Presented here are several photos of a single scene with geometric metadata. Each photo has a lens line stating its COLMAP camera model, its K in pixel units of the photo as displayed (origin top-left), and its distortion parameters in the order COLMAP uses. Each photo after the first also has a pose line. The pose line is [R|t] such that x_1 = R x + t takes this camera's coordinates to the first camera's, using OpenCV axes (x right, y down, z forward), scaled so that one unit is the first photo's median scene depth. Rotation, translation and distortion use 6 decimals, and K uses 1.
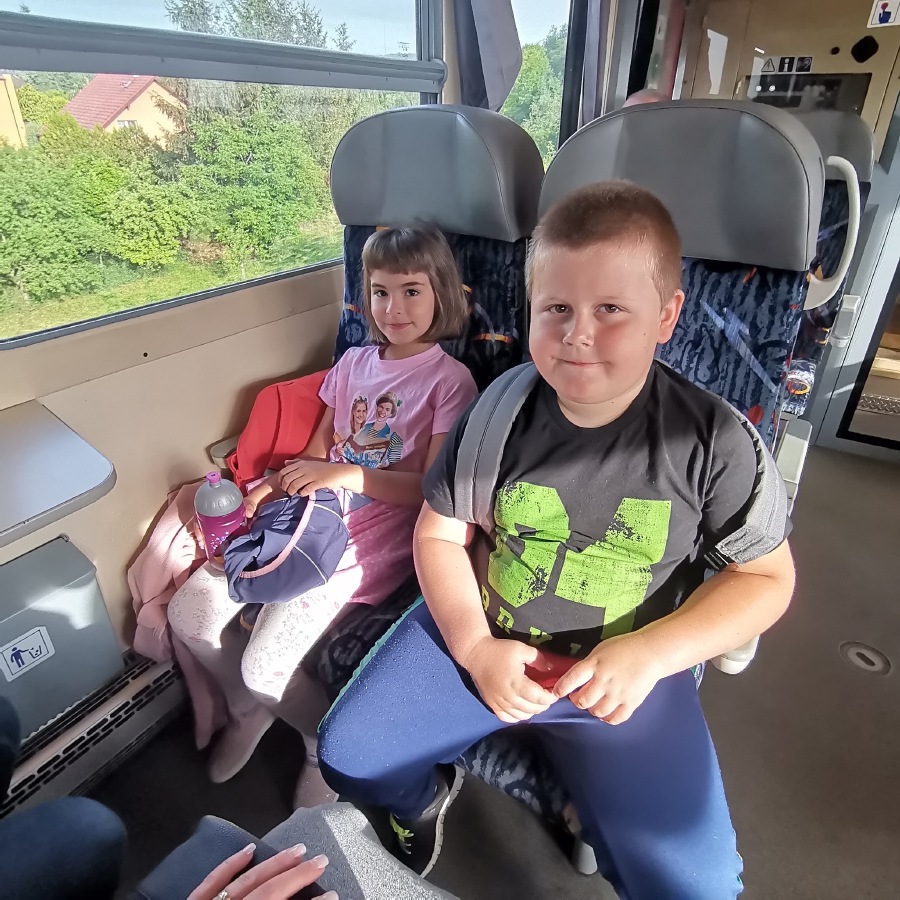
lens RADIAL K [[601.6, 0, 450.0], [0, 601.6, 450.0], [0, 0, 1]] dist [0.175620, -0.127576]
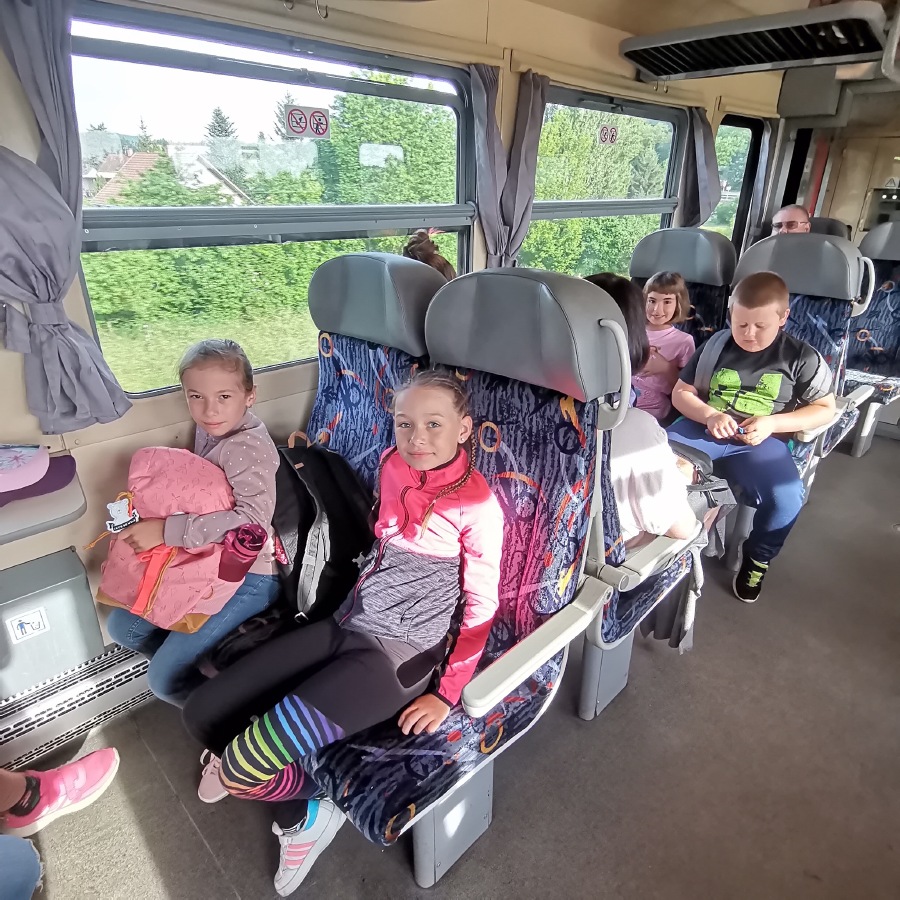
lens RADIAL K [[601.6, 0, 450.0], [0, 601.6, 450.0], [0, 0, 1]] dist [0.175620, -0.127576]
pose [[0.977313, 0.087125, -0.193053, -0.419263], [-0.103760, 0.991556, -0.077783, 0.617912], [0.184646, 0.096049, 0.978100, -1.569928]]
